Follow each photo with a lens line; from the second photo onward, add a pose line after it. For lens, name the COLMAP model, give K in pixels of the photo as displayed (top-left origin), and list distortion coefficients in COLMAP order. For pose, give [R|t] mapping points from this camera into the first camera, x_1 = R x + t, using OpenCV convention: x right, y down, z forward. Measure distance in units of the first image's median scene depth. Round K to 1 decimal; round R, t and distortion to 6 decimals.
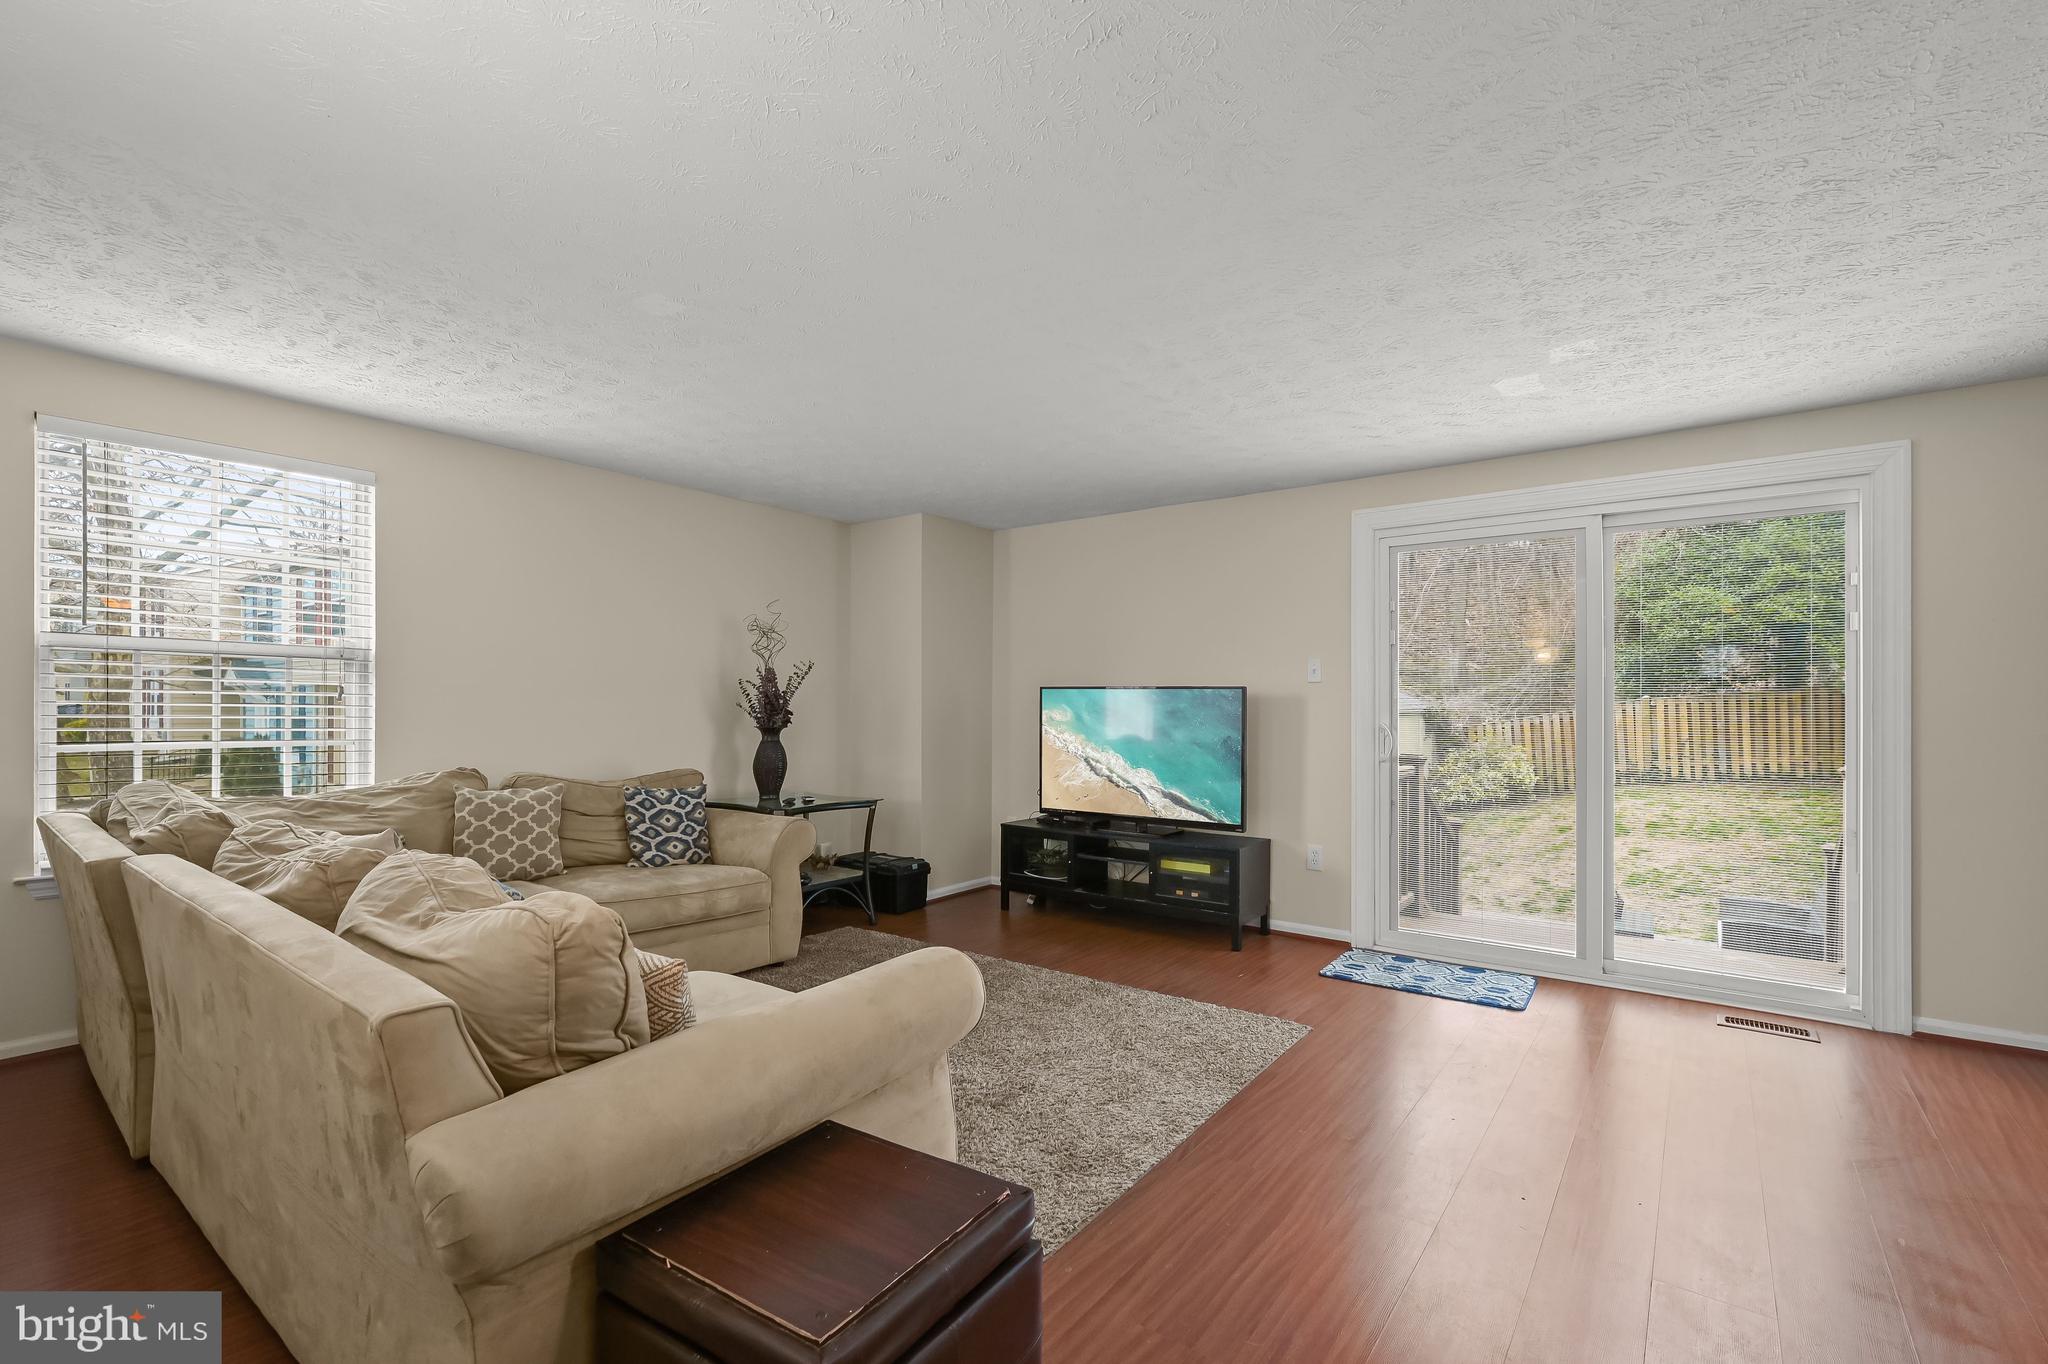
lens RADIAL K [[904.4, 0, 1026.8], [0, 904.4, 700.0], [0, 0, 1]] dist [0.000721, 0.000117]
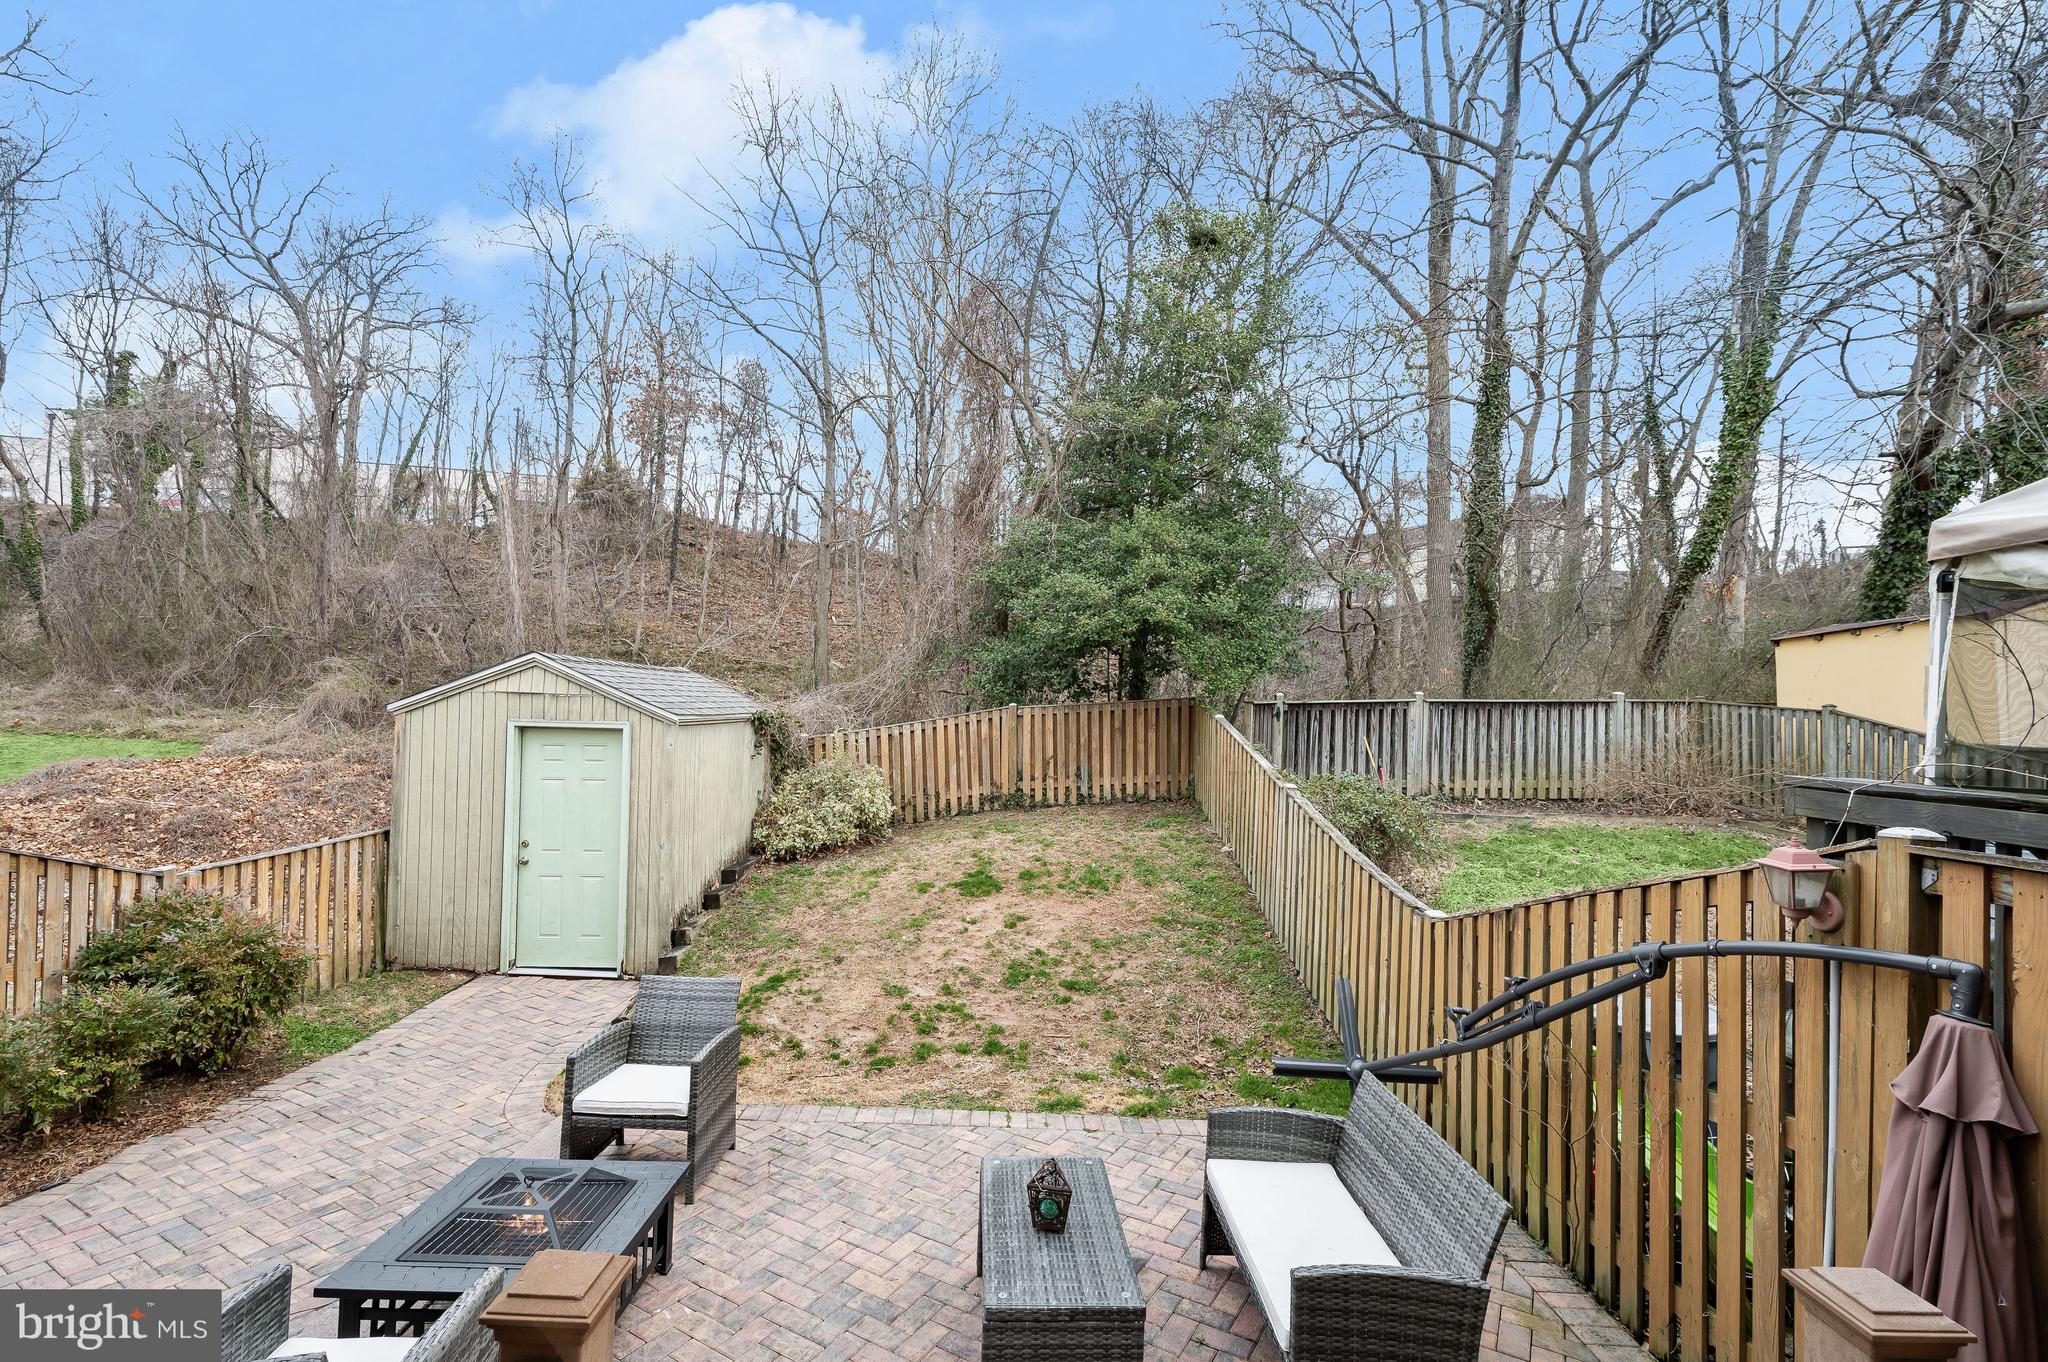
lens RADIAL K [[1120.7, 0, 1024.0], [0, 1120.7, 681.0], [0, 0, 1]] dist [0.001411, 0.000450]
pose [[0.809112, 0.039937, 0.586296, 0.099285], [-0.031884, 0.999202, -0.024062, -0.000519], [-0.586789, 0.000776, 0.809740, 0.179057]]
